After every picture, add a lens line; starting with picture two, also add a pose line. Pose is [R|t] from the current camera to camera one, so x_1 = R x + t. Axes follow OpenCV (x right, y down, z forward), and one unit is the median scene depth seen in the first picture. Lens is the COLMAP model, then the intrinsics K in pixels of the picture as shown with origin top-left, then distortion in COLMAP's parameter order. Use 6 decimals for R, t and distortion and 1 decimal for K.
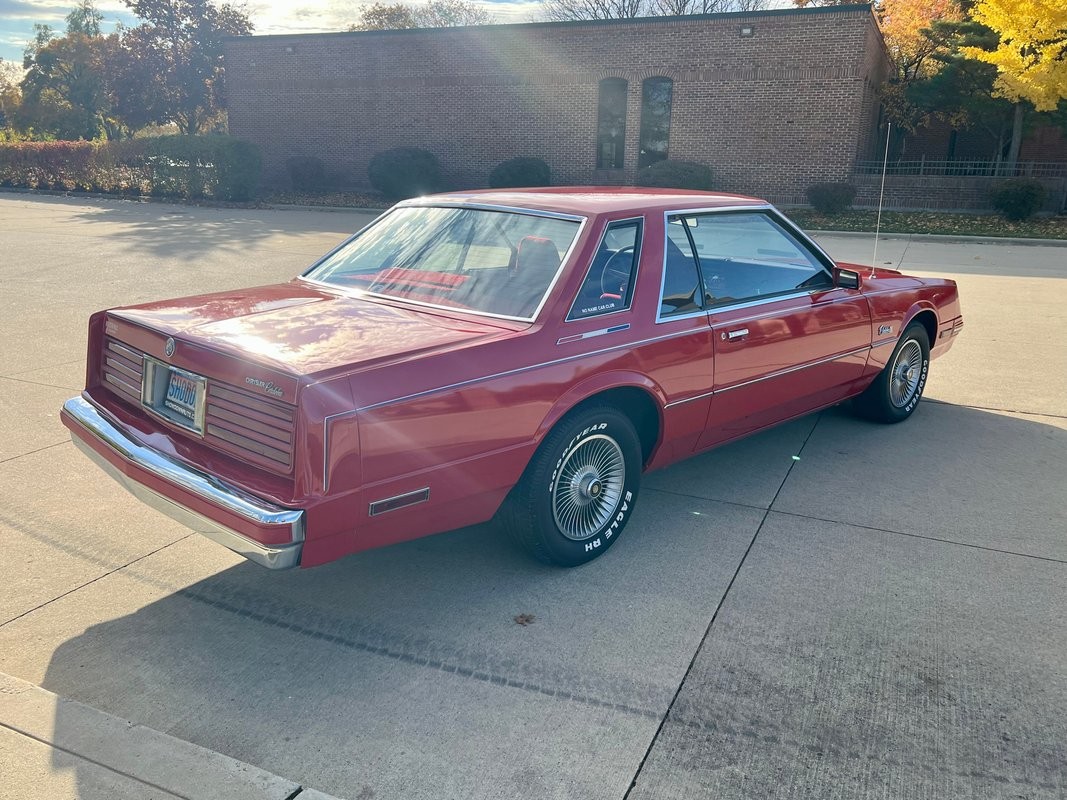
lens RADIAL K [[862.5, 0, 538.4], [0, 862.5, 403.2], [0, 0, 1]] dist [0.053461, -0.079556]
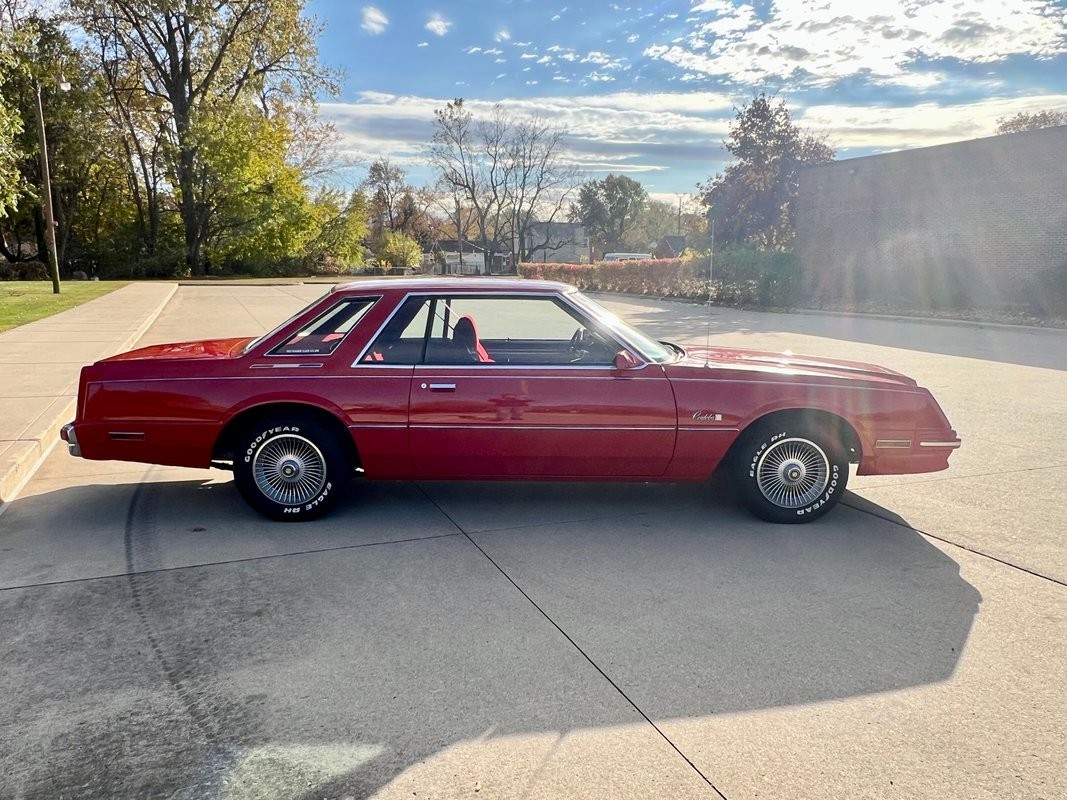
lens RADIAL K [[828.9, 0, 533.5], [0, 828.9, 400.0], [0, 0, 1]] dist [0.026248, -0.063160]
pose [[0.717317, 0.095234, -0.690208, 1.458386], [-0.178104, 0.982766, -0.049498, -0.027845], [0.673599, 0.158434, 0.721916, 0.242344]]
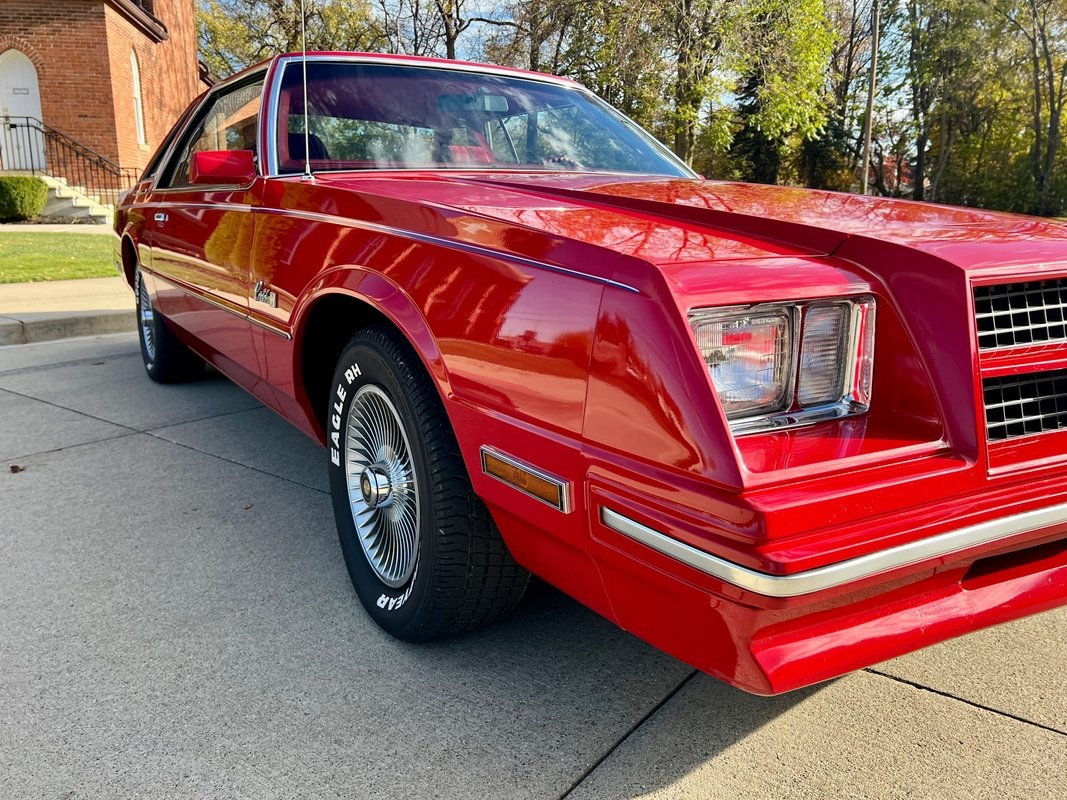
lens RADIAL K [[849.3, 0, 533.5], [0, 849.3, 400.0], [0, 0, 1]] dist [0.017946, -0.004989]
pose [[-0.248429, 0.189845, -0.949864, 1.238119], [-0.266824, 0.929257, 0.255513, -0.287387], [0.931175, 0.316924, -0.180199, 1.938380]]
